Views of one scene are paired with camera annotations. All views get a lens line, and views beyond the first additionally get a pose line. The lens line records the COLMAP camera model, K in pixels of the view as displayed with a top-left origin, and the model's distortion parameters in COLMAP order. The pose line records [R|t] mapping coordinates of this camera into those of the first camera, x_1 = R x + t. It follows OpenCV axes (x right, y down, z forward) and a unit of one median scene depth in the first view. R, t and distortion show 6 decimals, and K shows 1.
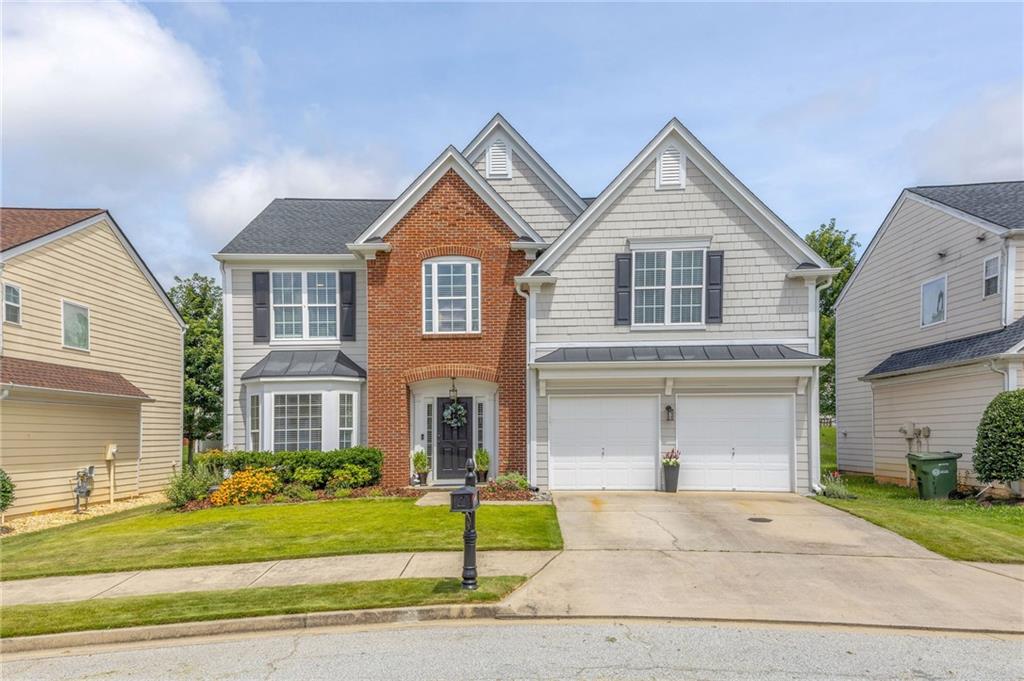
lens RADIAL K [[824.0, 0, 512.7], [0, 824.0, 350.2], [0, 0, 1]] dist [0.333510, -0.001481]
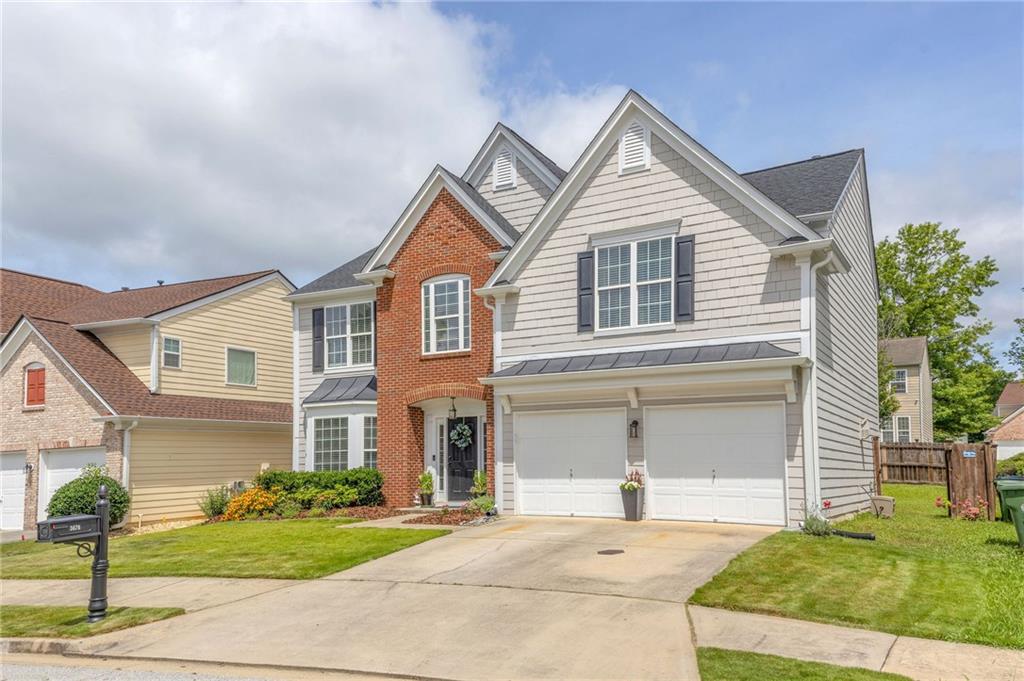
lens RADIAL K [[821.2, 0, 492.3], [0, 821.2, 353.7], [0, 0, 1]] dist [0.332775, -0.000043]
pose [[0.879759, -0.063463, -0.471166, 0.455344], [0.052160, 0.997952, -0.037026, 0.020992], [0.472551, 0.007998, 0.881267, 0.164514]]
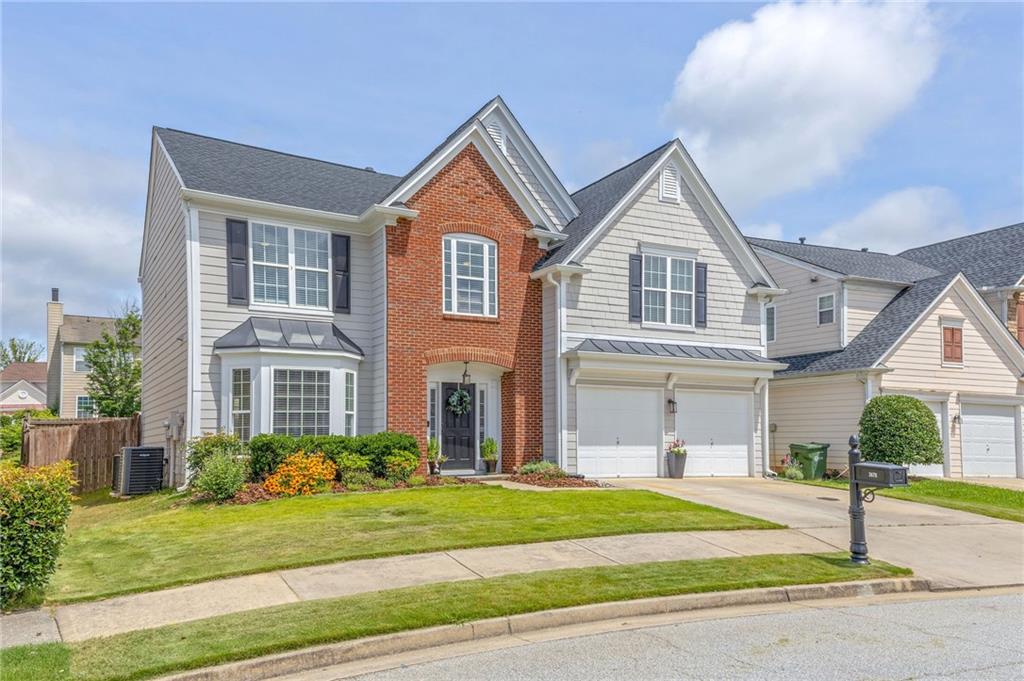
lens RADIAL K [[823.6, 0, 512.0], [0, 823.6, 340.5], [0, 0, 1]] dist [0.338288, -0.001127]
pose [[0.856513, 0.074166, 0.510769, -0.534698], [-0.061479, 0.997237, -0.041708, 0.046934], [-0.512451, 0.004322, 0.858706, 0.166735]]
